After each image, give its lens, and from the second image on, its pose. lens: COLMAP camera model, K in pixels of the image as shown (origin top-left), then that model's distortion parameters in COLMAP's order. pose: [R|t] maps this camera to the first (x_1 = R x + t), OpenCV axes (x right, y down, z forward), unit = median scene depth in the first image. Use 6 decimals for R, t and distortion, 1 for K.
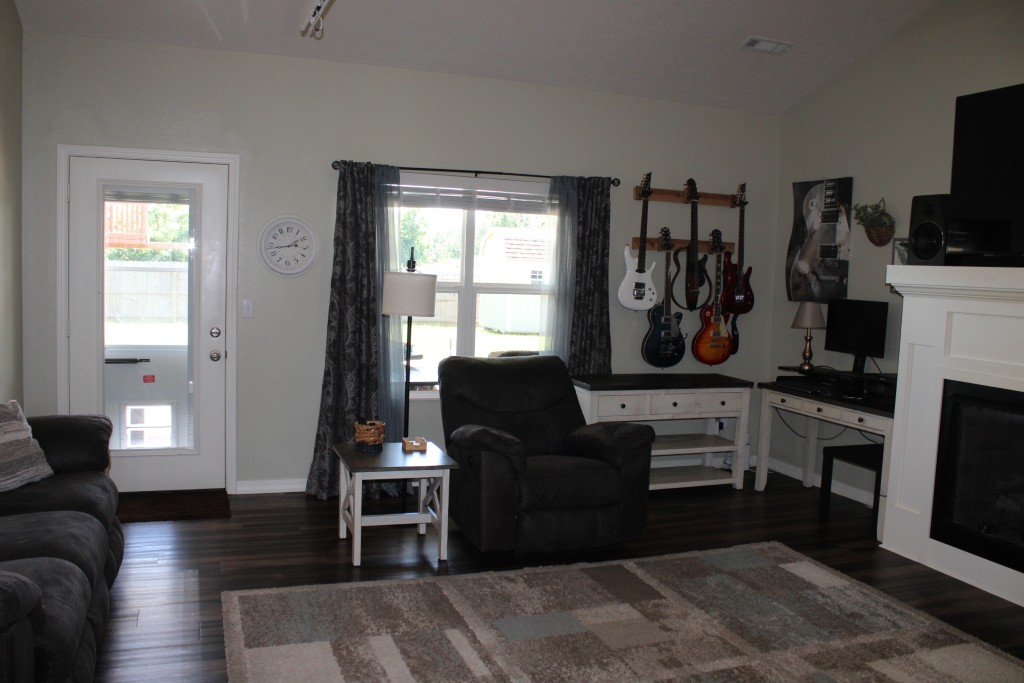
lens RADIAL K [[850.8, 0, 507.7], [0, 850.8, 338.1], [0, 0, 1]] dist [-0.173138, 0.169295]
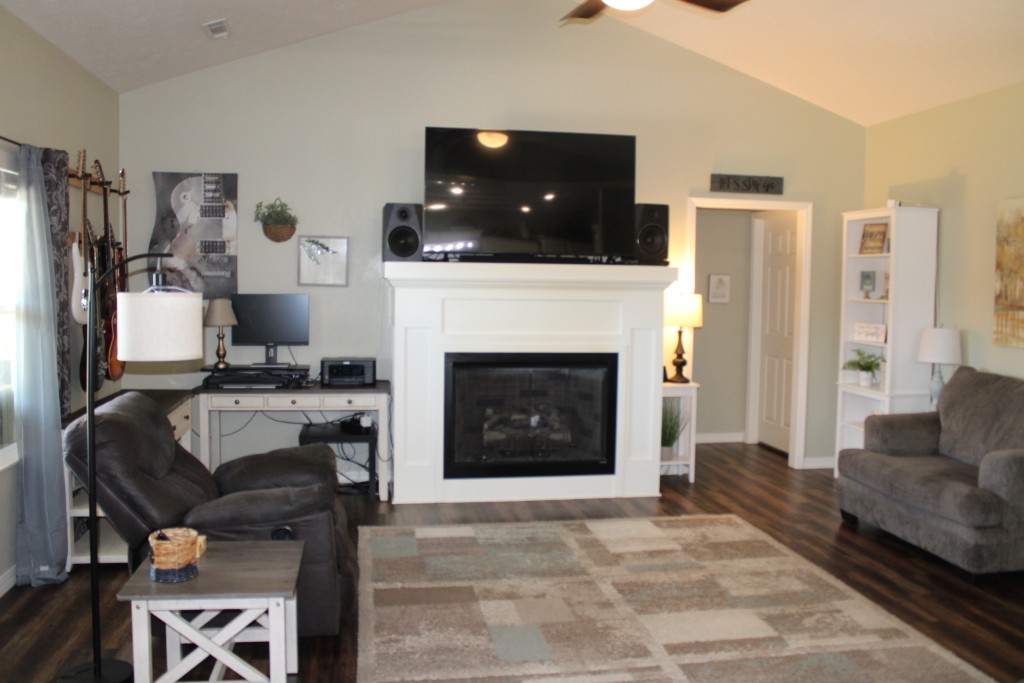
lens RADIAL K [[853.6, 0, 498.3], [0, 853.6, 337.3], [0, 0, 1]] dist [-0.157523, 0.135758]
pose [[0.200610, -0.104603, 0.974071, -0.550474], [0.075615, 0.992971, 0.091060, -0.065557], [-0.976749, 0.055387, 0.207109, 0.491938]]
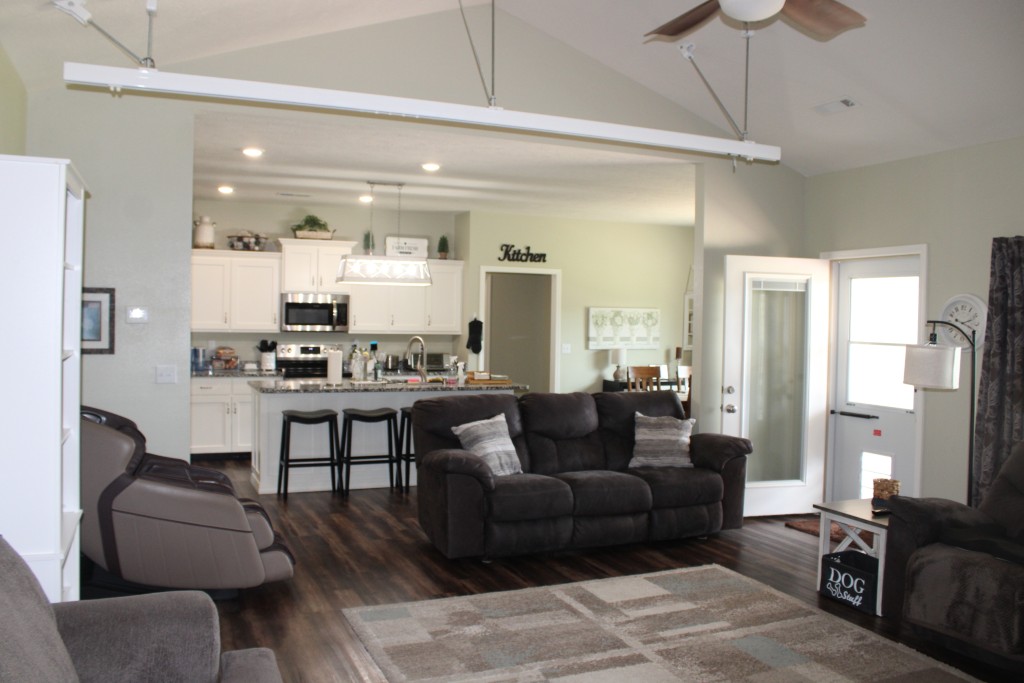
lens RADIAL K [[853.6, 0, 498.3], [0, 853.6, 337.3], [0, 0, 1]] dist [-0.157523, 0.135758]
pose [[0.043253, -0.013469, -0.998973, 0.702541], [-0.099061, 0.994924, -0.017703, -0.012812], [0.994141, 0.099725, 0.041700, 0.338061]]
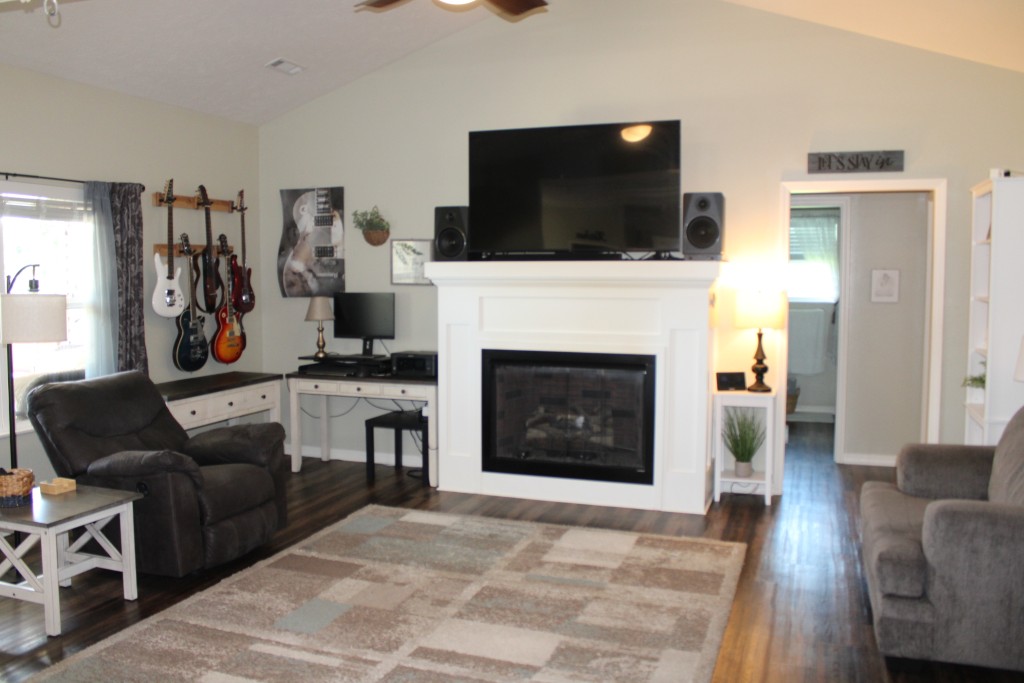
lens RADIAL K [[853.6, 0, 498.3], [0, 853.6, 337.3], [0, 0, 1]] dist [-0.157523, 0.135758]
pose [[0.655345, -0.096193, 0.749180, -0.351595], [0.088996, 0.994782, 0.049878, -0.025526], [-0.750069, 0.033987, 0.660486, 0.065363]]
